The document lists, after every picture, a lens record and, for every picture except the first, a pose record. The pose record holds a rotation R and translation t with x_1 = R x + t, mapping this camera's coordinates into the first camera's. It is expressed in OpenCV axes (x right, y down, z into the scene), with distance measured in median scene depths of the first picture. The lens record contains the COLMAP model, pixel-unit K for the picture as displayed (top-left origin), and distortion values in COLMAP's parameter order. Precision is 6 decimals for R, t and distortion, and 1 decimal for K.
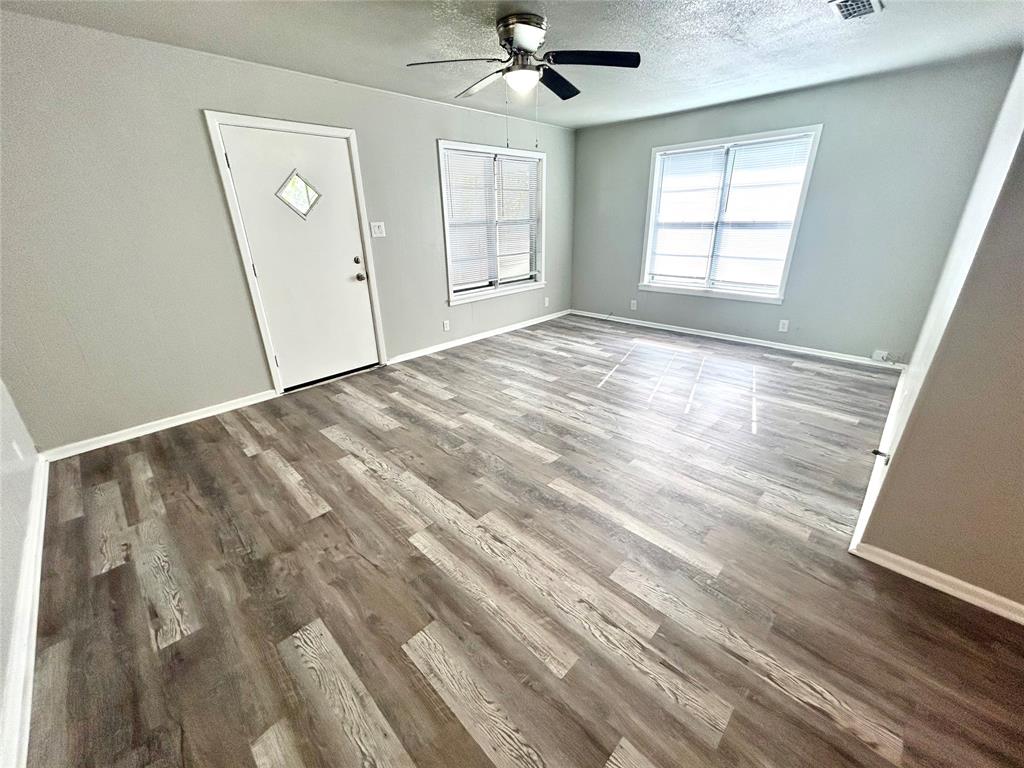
lens RADIAL K [[411.5, 0, 516.3], [0, 411.5, 385.0], [0, 0, 1]] dist [-0.004548, 0.002030]
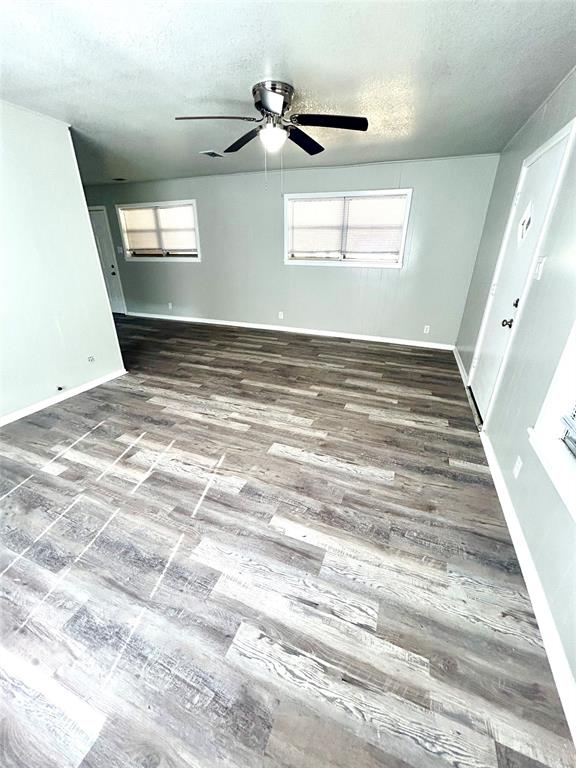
lens RADIAL K [[308.6, 0, 286.5], [0, 308.6, 381.2], [0, 0, 1]] dist [-0.004548, 0.002030]
pose [[-0.926629, 0.164046, -0.338302, 0.341835], [-0.132289, 0.700000, 0.701783, -0.737708], [0.351936, 0.695046, -0.626938, 1.741828]]
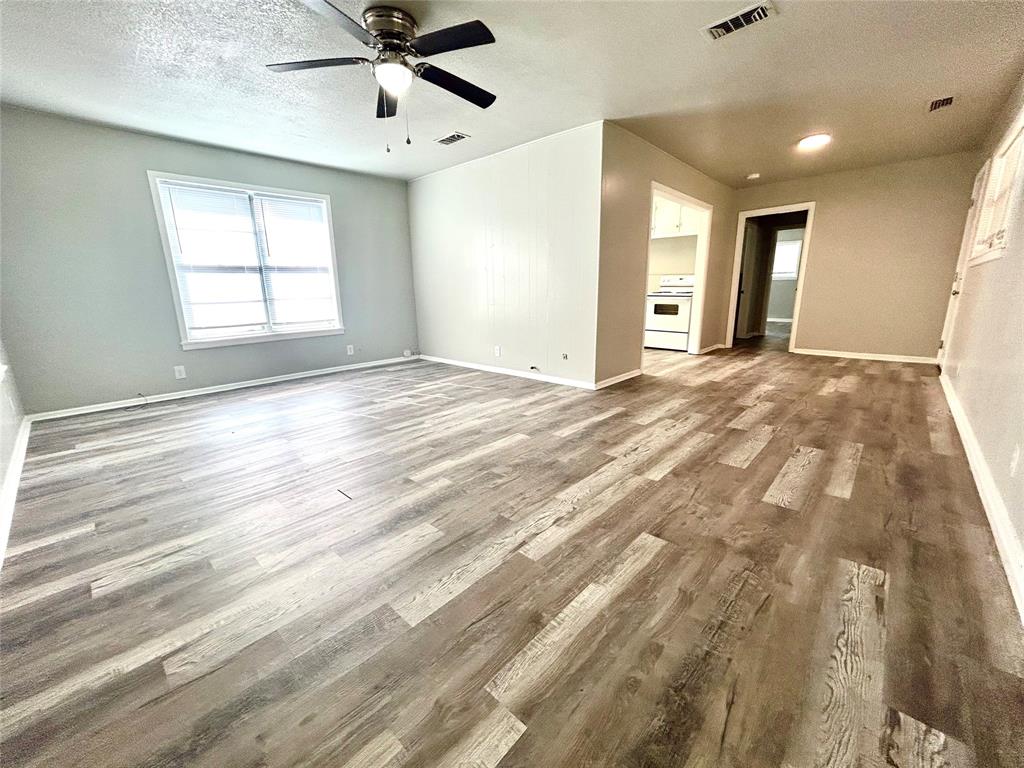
lens RADIAL K [[411.5, 0, 515.5], [0, 411.5, 379.6], [0, 0, 1]] dist [-0.004548, 0.002030]
pose [[-0.026014, -0.200567, 0.979335, -0.877856], [0.399149, 0.896101, 0.194123, -0.165177], [-0.916517, 0.395950, 0.056745, 0.801713]]
